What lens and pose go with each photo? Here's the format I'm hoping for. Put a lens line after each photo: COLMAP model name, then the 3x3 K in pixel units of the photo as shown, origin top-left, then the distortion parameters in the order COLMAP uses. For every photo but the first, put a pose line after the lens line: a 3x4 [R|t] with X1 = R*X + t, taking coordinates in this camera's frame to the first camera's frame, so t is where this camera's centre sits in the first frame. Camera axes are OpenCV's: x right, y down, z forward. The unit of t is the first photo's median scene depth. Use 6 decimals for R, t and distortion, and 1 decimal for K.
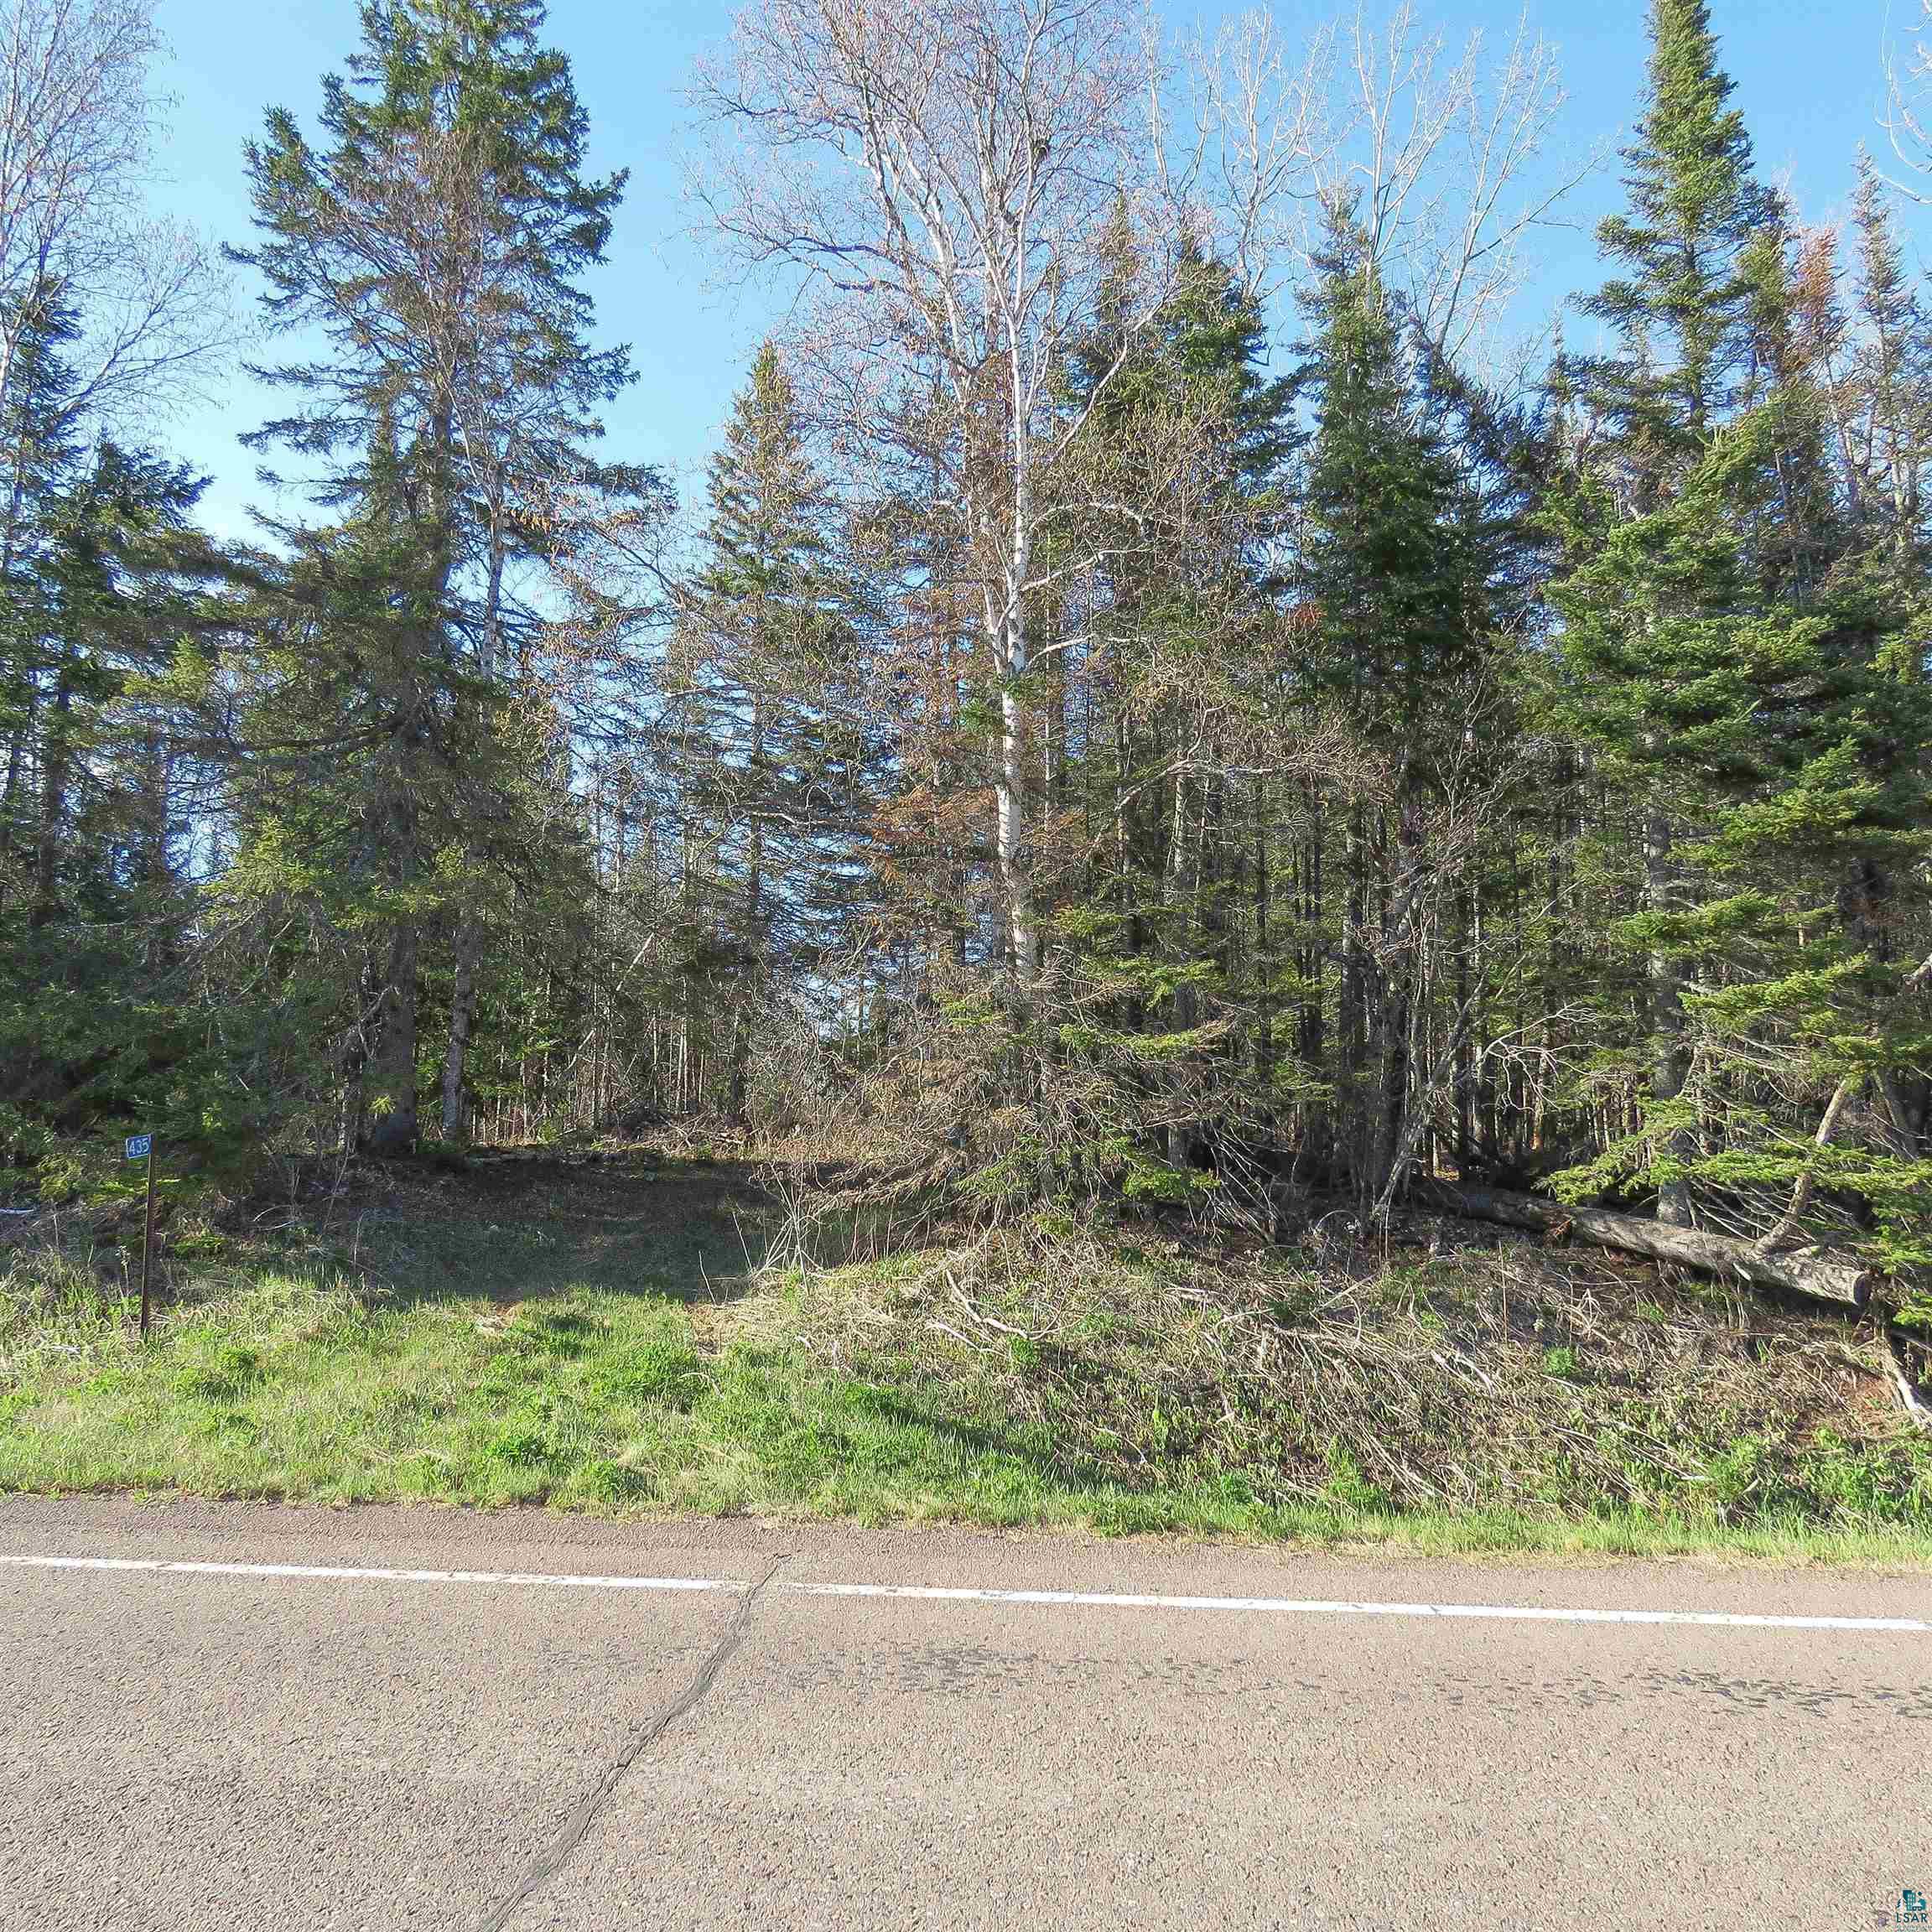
lens RADIAL K [[1623.1, 0, 966.0], [0, 1623.1, 966.0], [0, 0, 1]] dist [-0.014191, 0.005894]
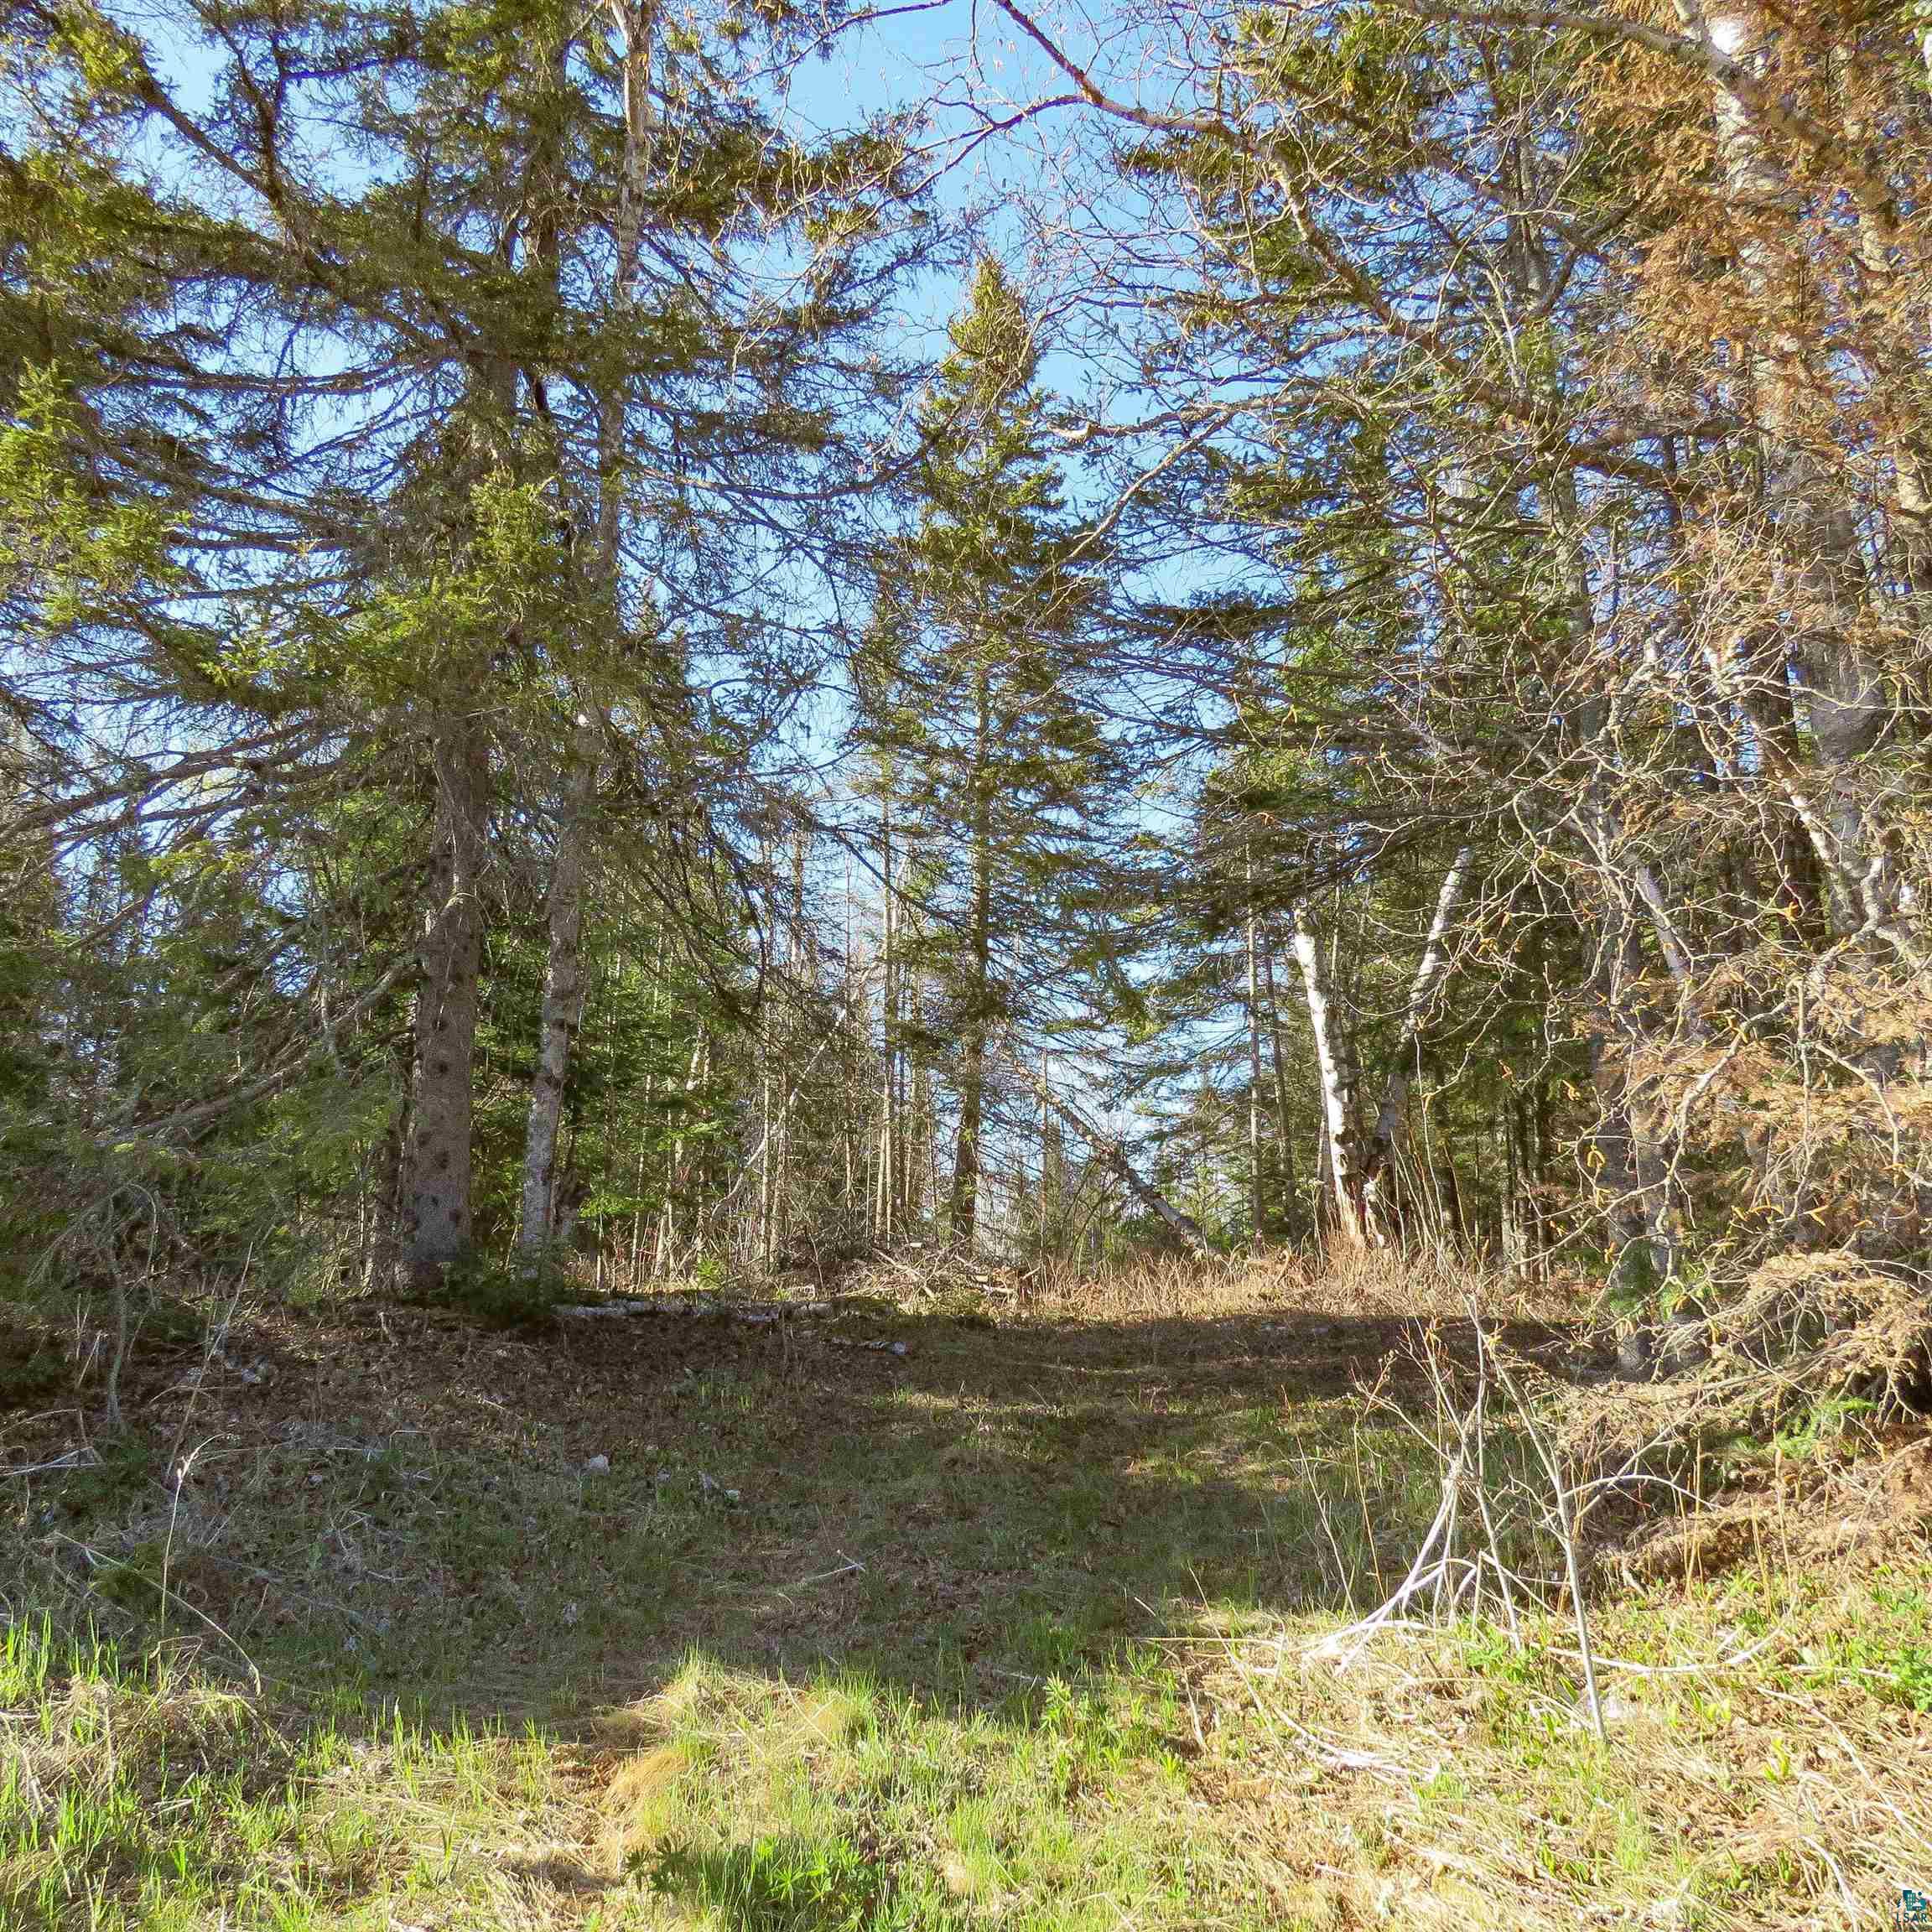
lens RADIAL K [[1626.8, 0, 961.8], [0, 1626.8, 969.1], [0, 0, 1]] dist [-0.010444, 0.001221]
pose [[0.996254, -0.014608, -0.085229, -0.180724], [0.006007, 0.994939, -0.100301, 0.086234], [0.086263, 0.099414, 0.991300, 0.646416]]
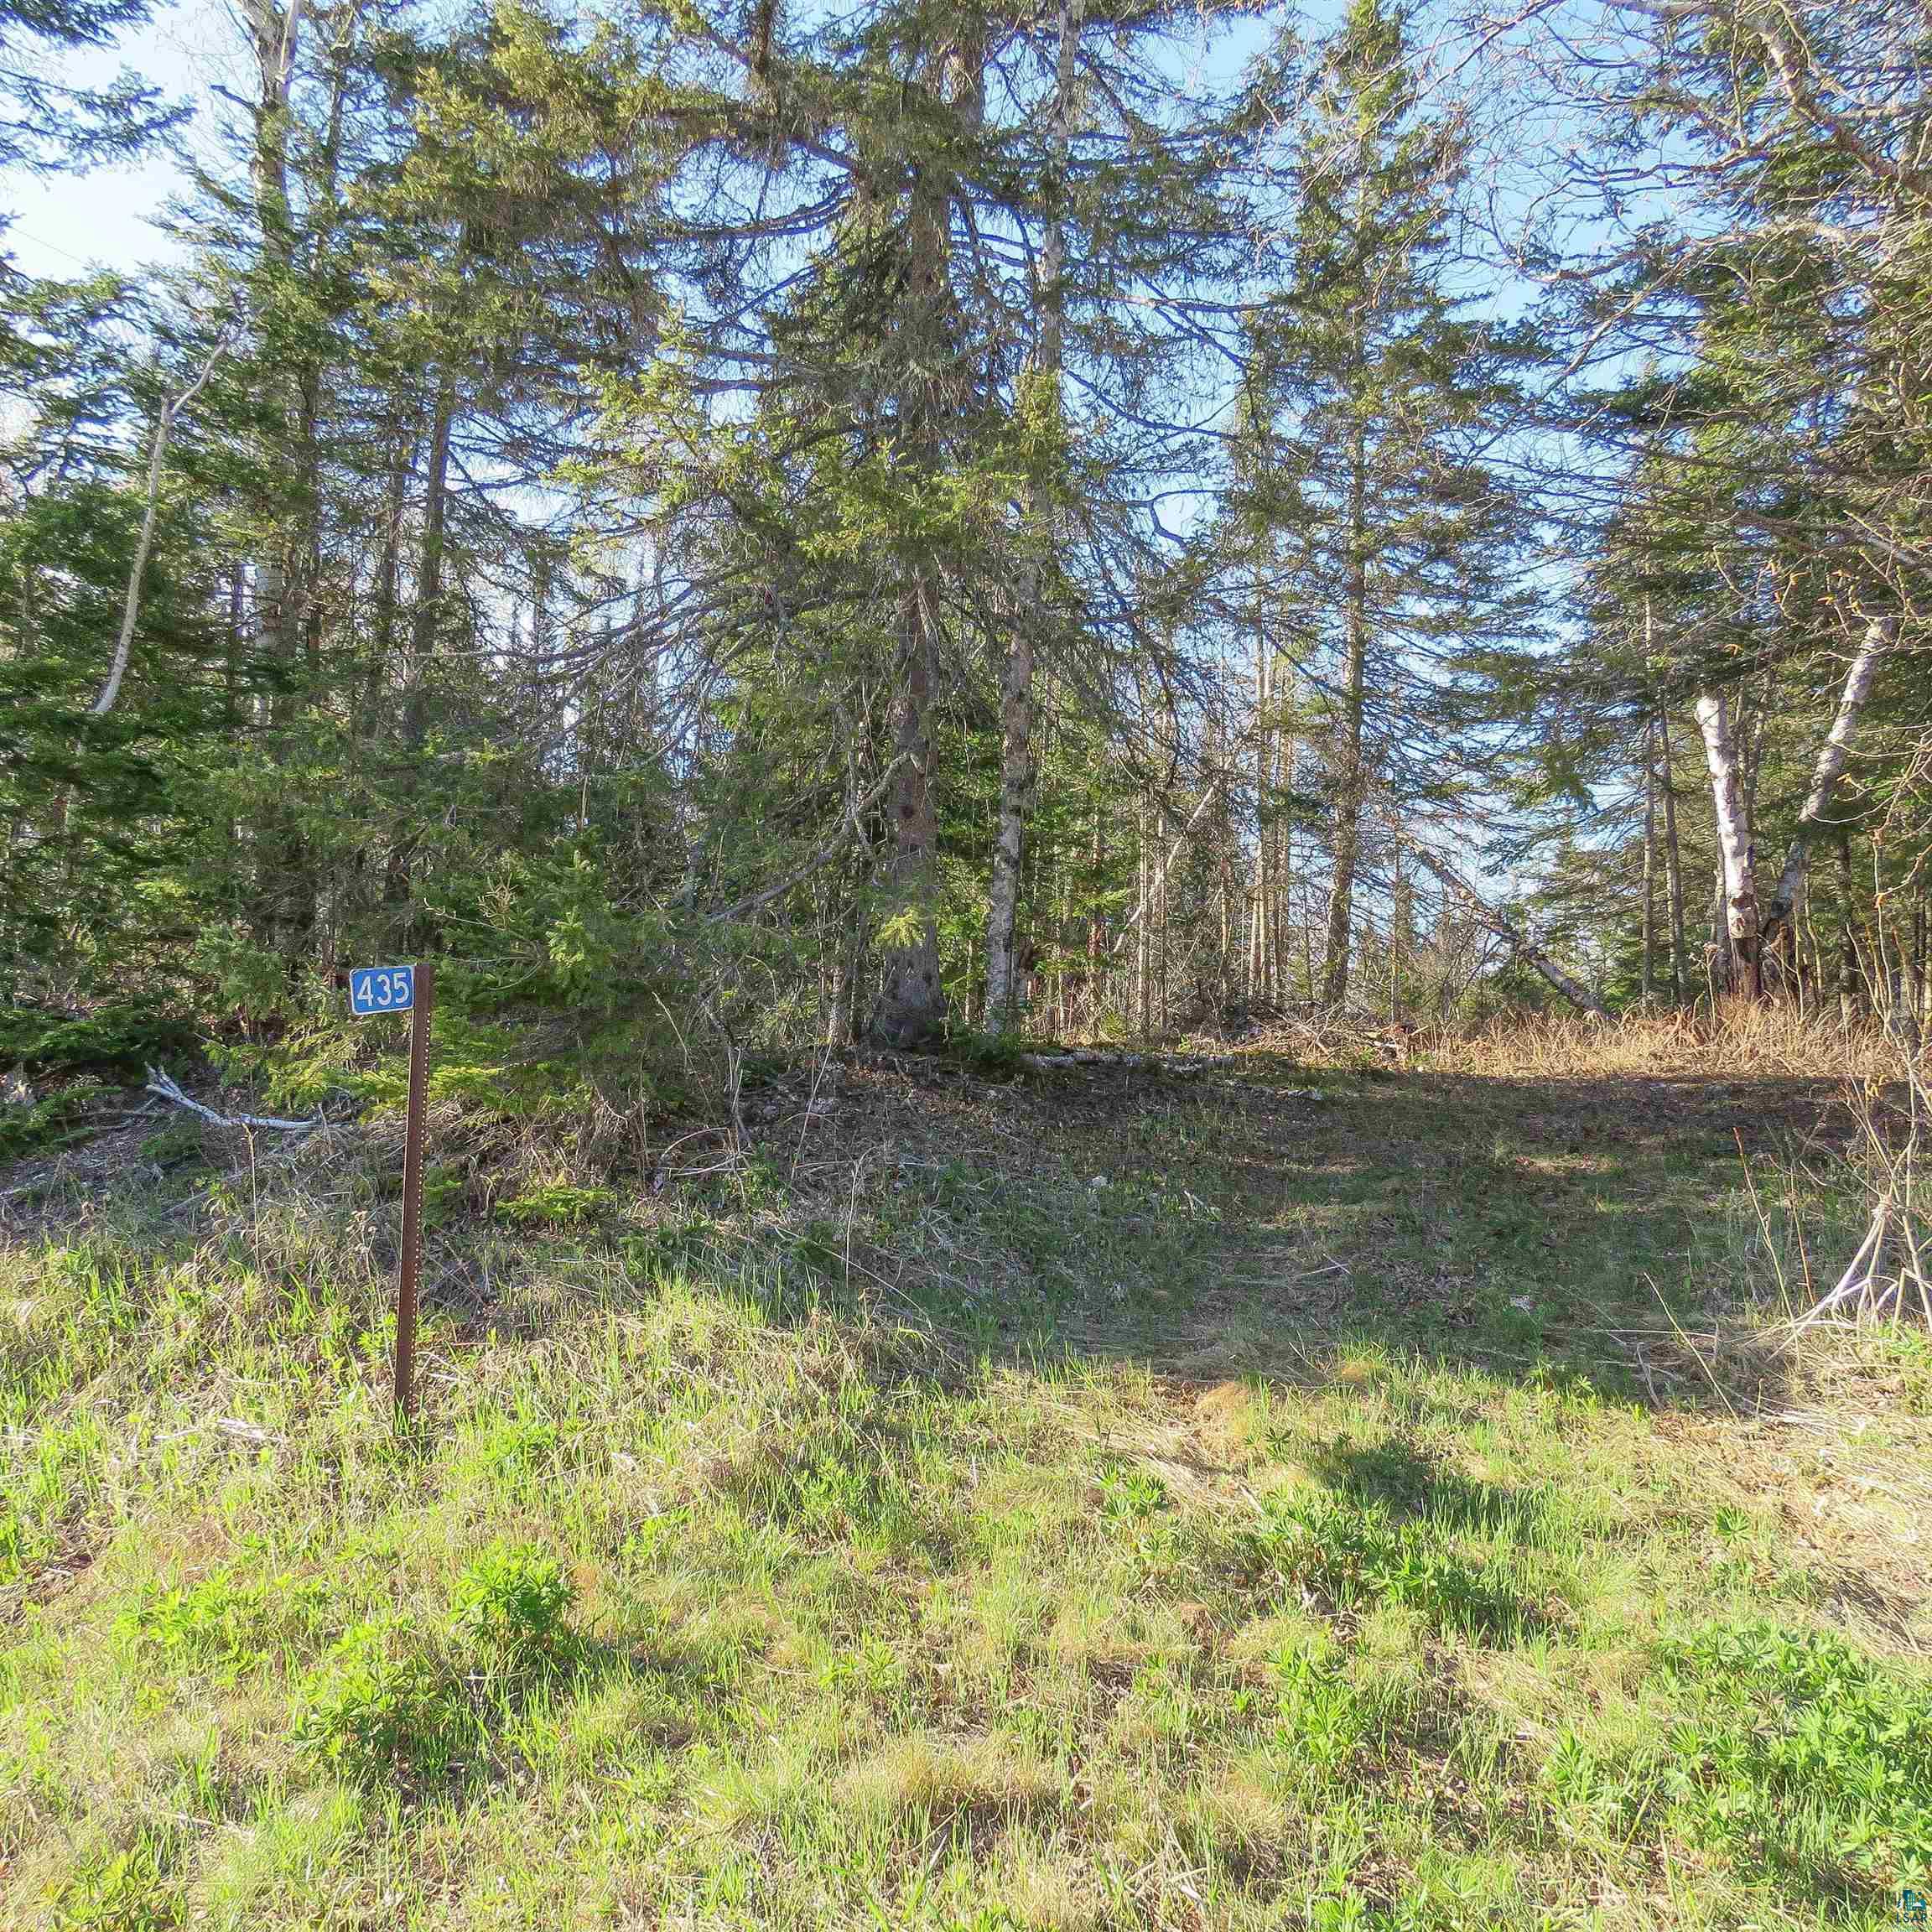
lens RADIAL K [[1623.1, 0, 966.0], [0, 1623.1, 966.0], [0, 0, 1]] dist [-0.014191, 0.005894]
pose [[0.958080, 0.003197, -0.286482, -0.209598], [0.010388, 0.998893, 0.045888, 0.077939], [0.286311, -0.046940, 0.956986, 0.561746]]
